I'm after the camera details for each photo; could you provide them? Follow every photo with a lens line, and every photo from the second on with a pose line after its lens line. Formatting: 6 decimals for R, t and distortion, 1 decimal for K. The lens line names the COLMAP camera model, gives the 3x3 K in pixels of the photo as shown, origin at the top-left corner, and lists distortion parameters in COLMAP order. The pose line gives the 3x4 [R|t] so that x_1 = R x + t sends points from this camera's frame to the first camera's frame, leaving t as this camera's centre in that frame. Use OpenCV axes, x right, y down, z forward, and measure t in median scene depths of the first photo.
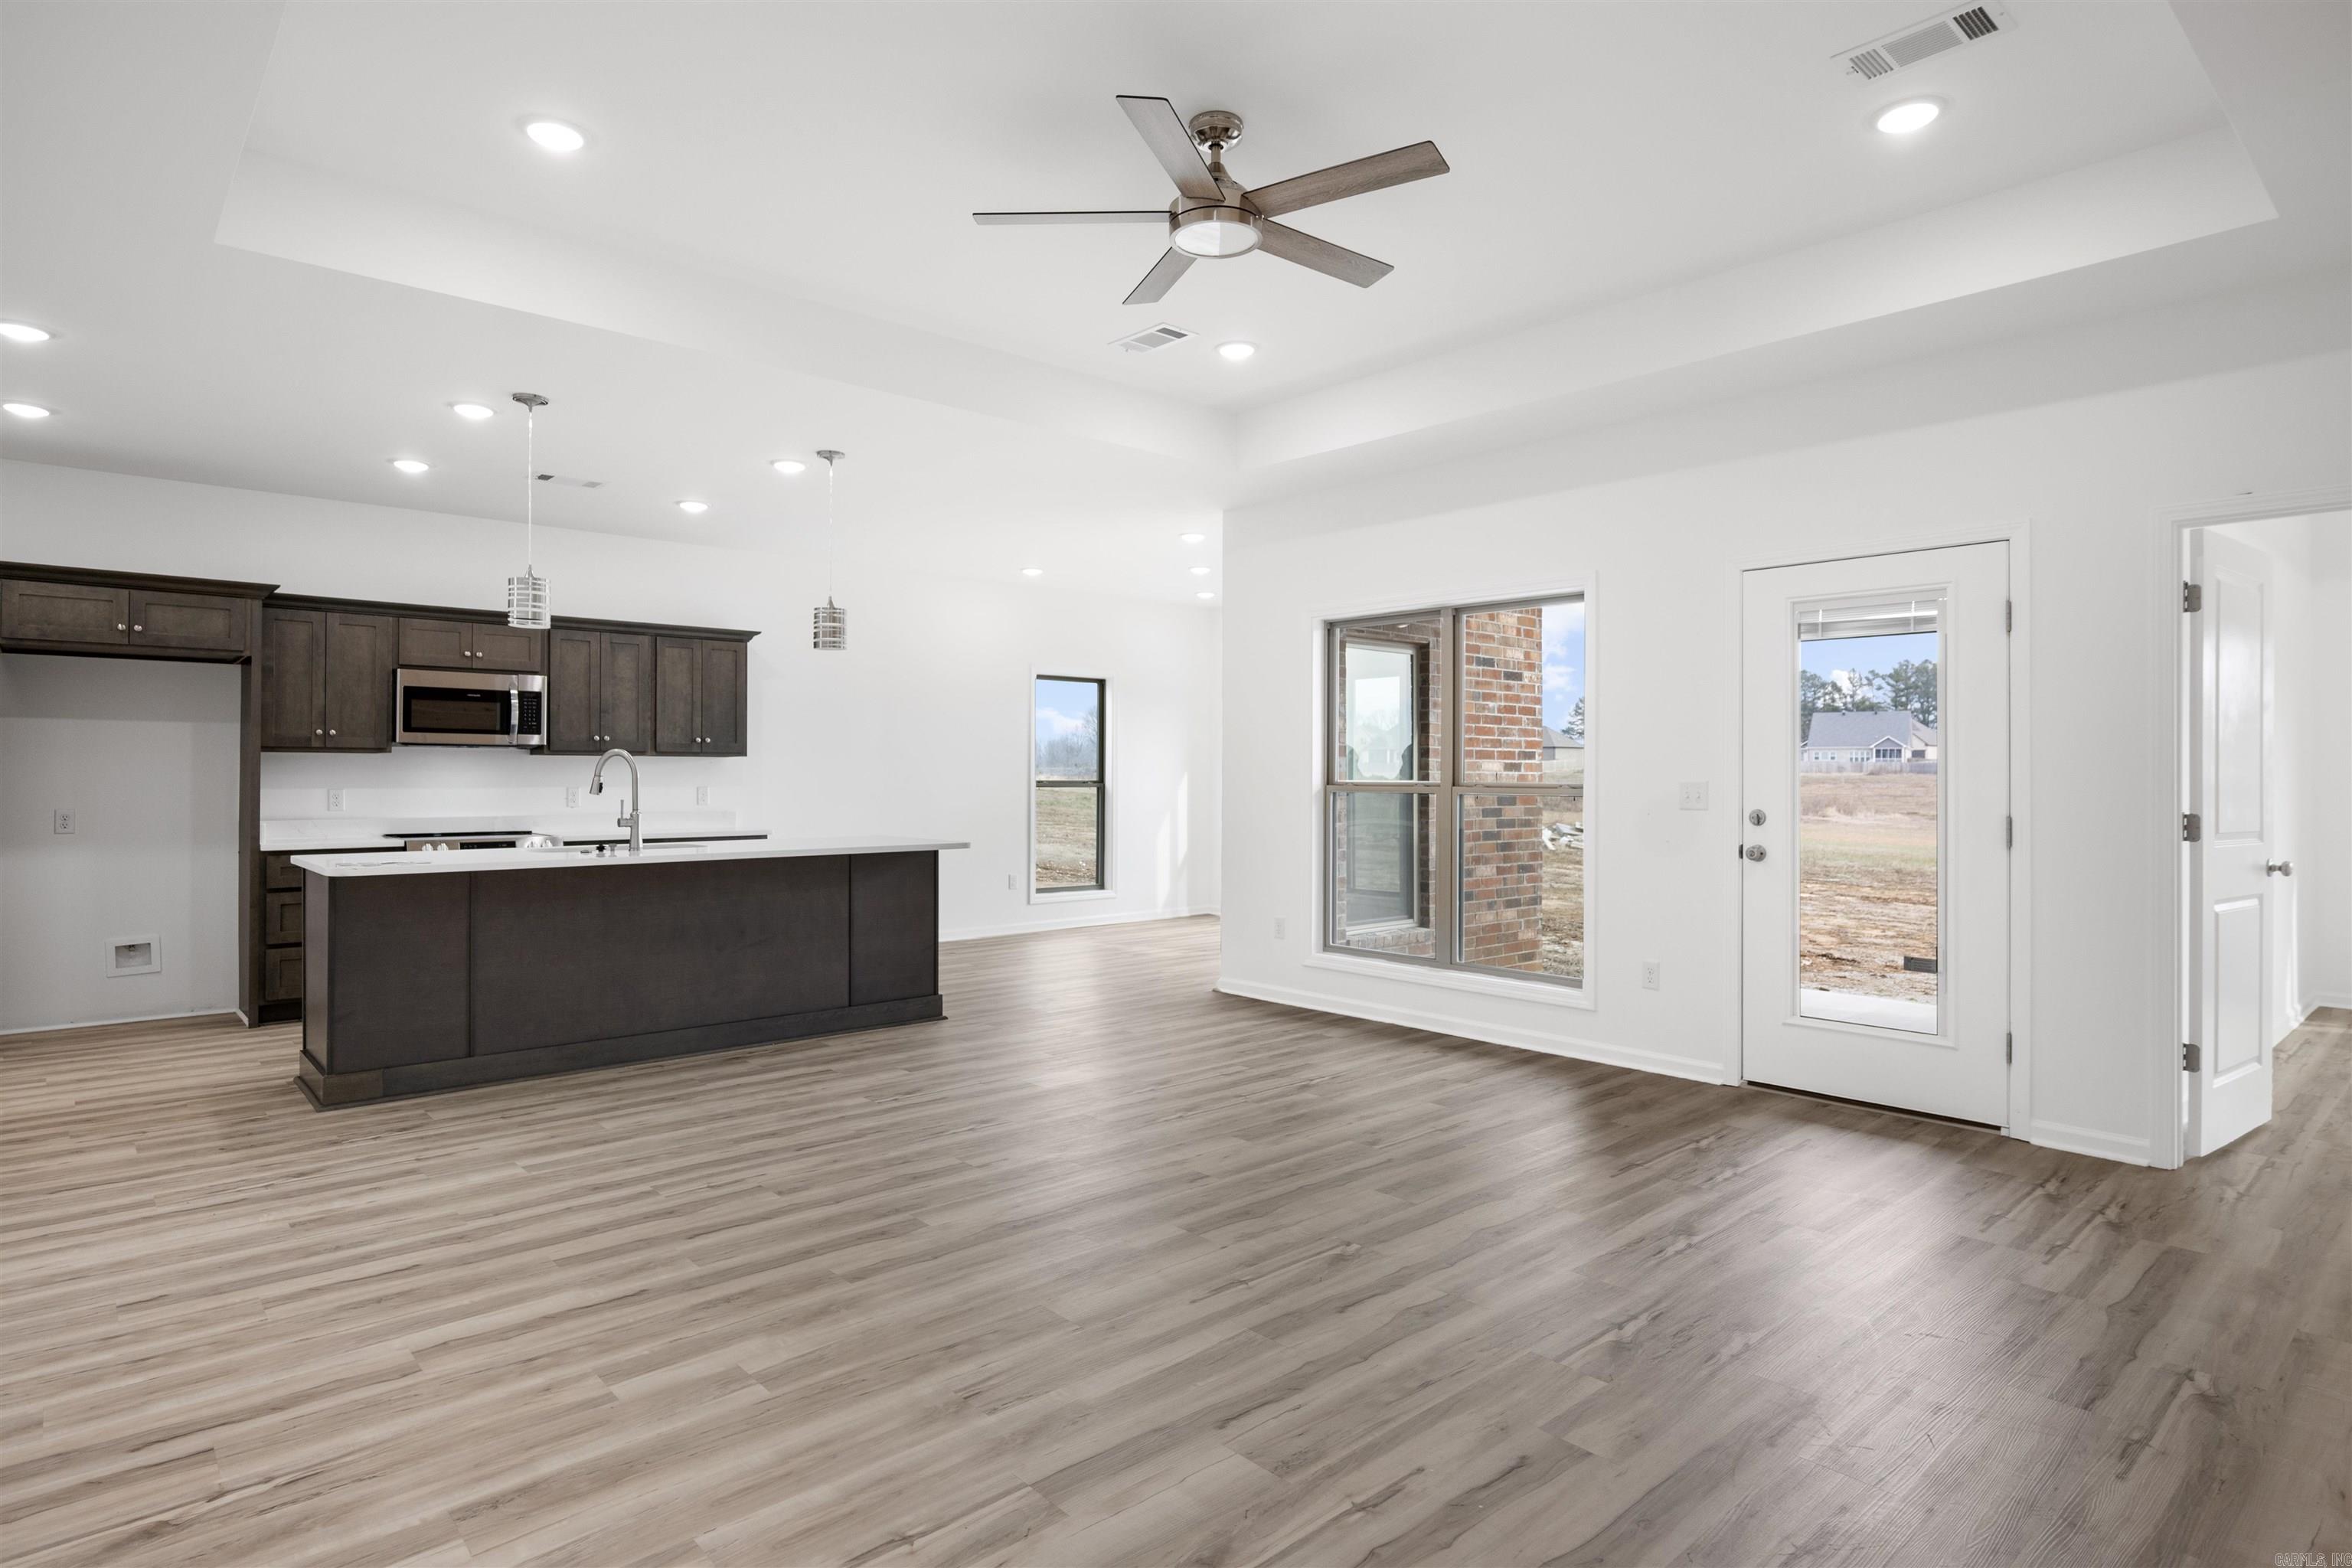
lens RADIAL K [[1249.9, 0, 1173.9], [0, 1249.9, 768.9], [0, 0, 1]] dist [0.001054, 0.001014]
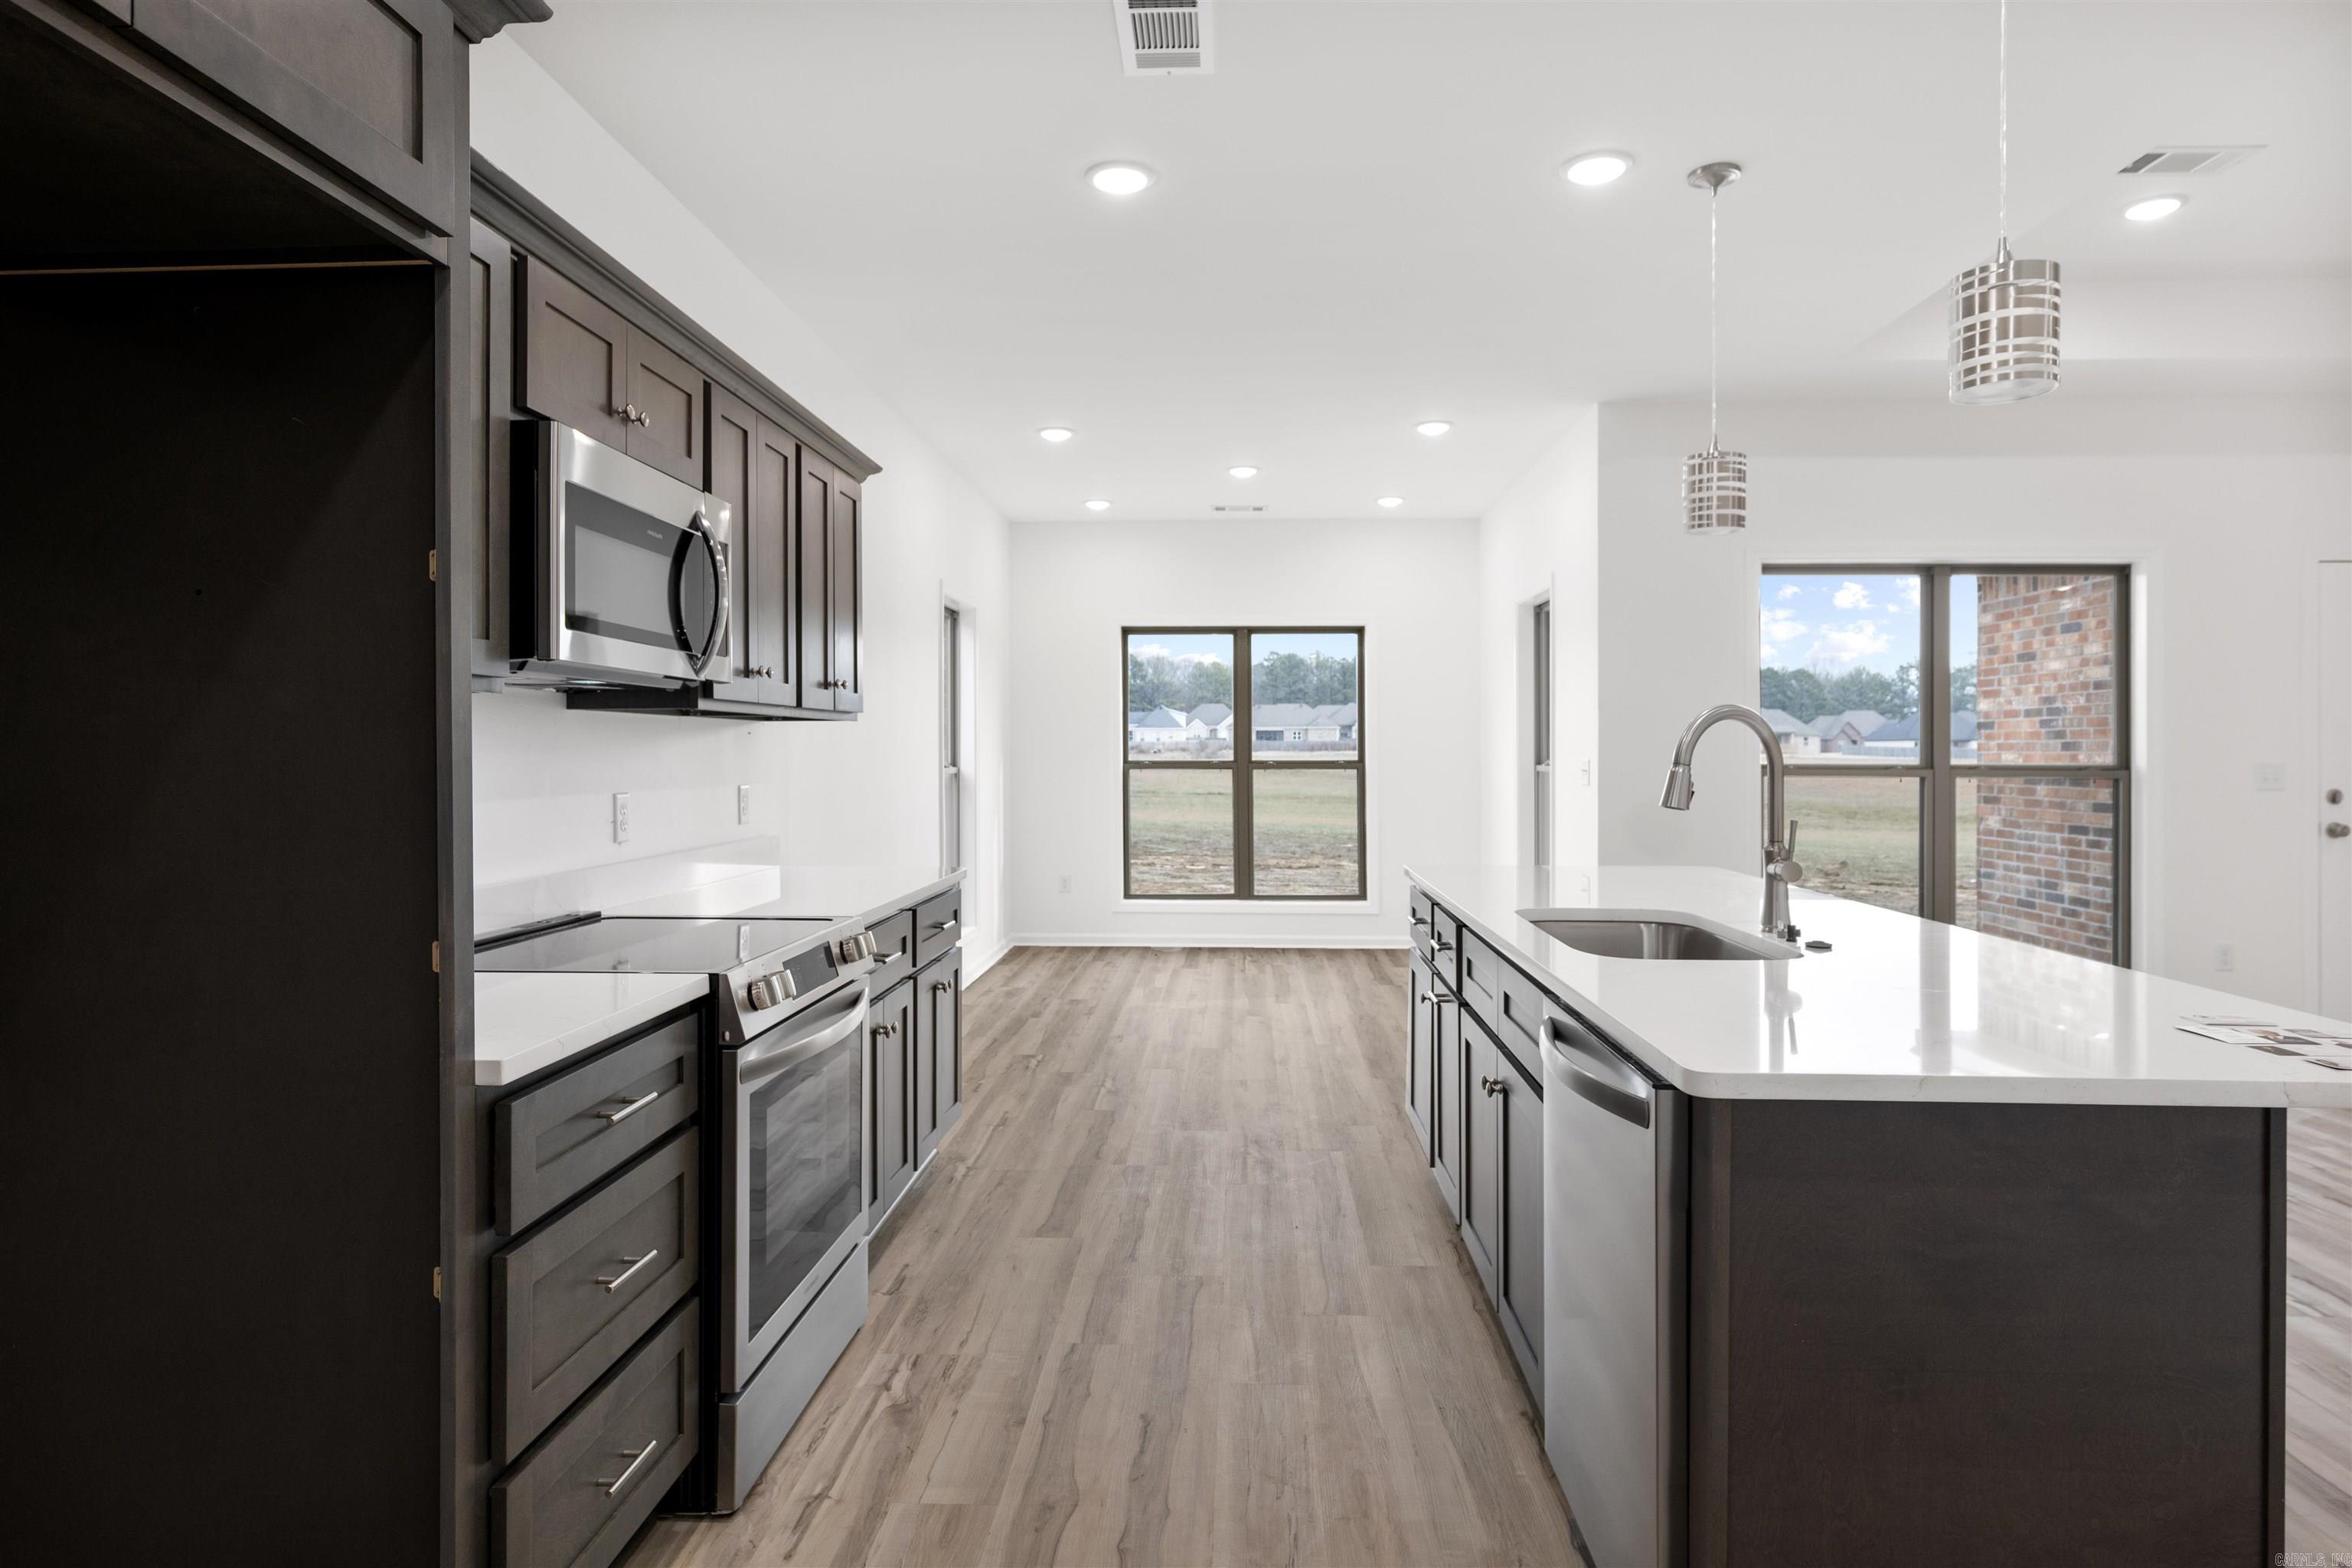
lens RADIAL K [[1324.7, 0, 1177.8], [0, 1324.7, 750.6], [0, 0, 1]] dist [0.001908, 0.001597]
pose [[0.702339, -0.002735, 0.711837, -0.909829], [-0.000973, 0.999988, 0.004803, -0.001146], [-0.711842, -0.004066, 0.702328, 0.805531]]
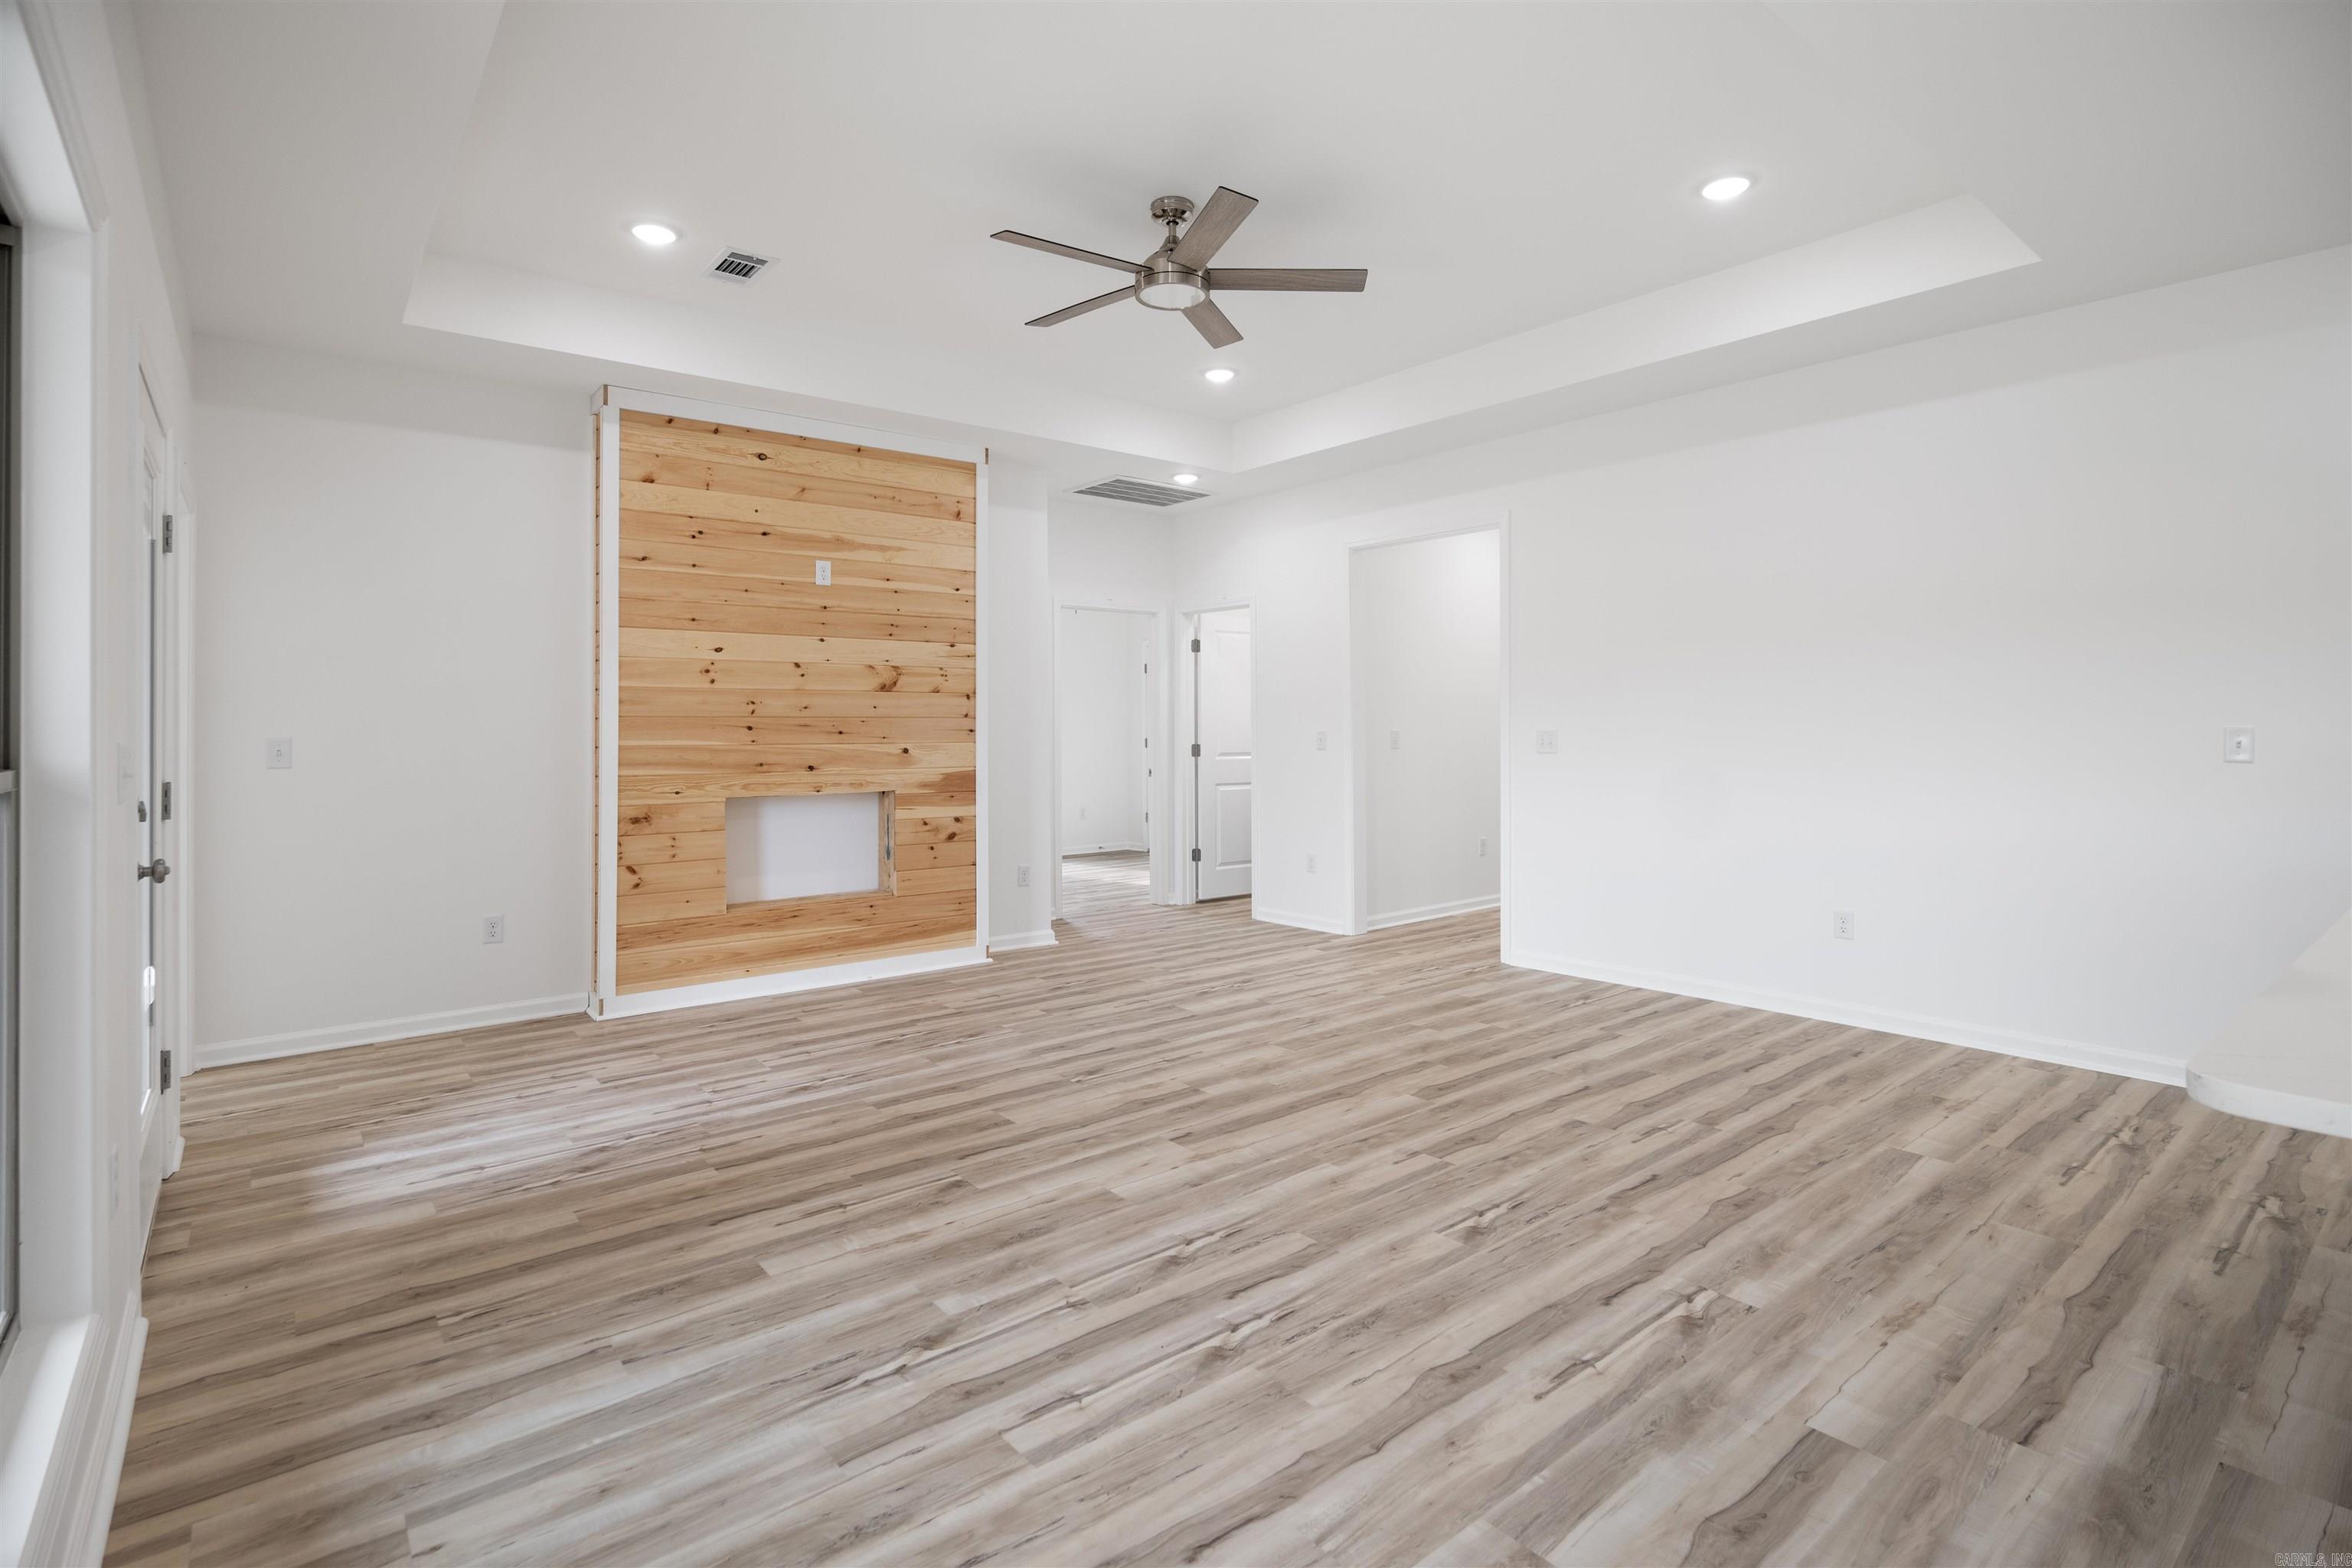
lens RADIAL K [[1125.9, 0, 1186.0], [0, 1125.9, 764.8], [0, 0, 1]] dist [-0.020484, 0.004854]
pose [[-0.999097, 0.002736, 0.042399, -0.015523], [0.003994, 0.999553, 0.029621, 0.006060], [-0.042299, 0.029764, -0.998662, 1.298060]]
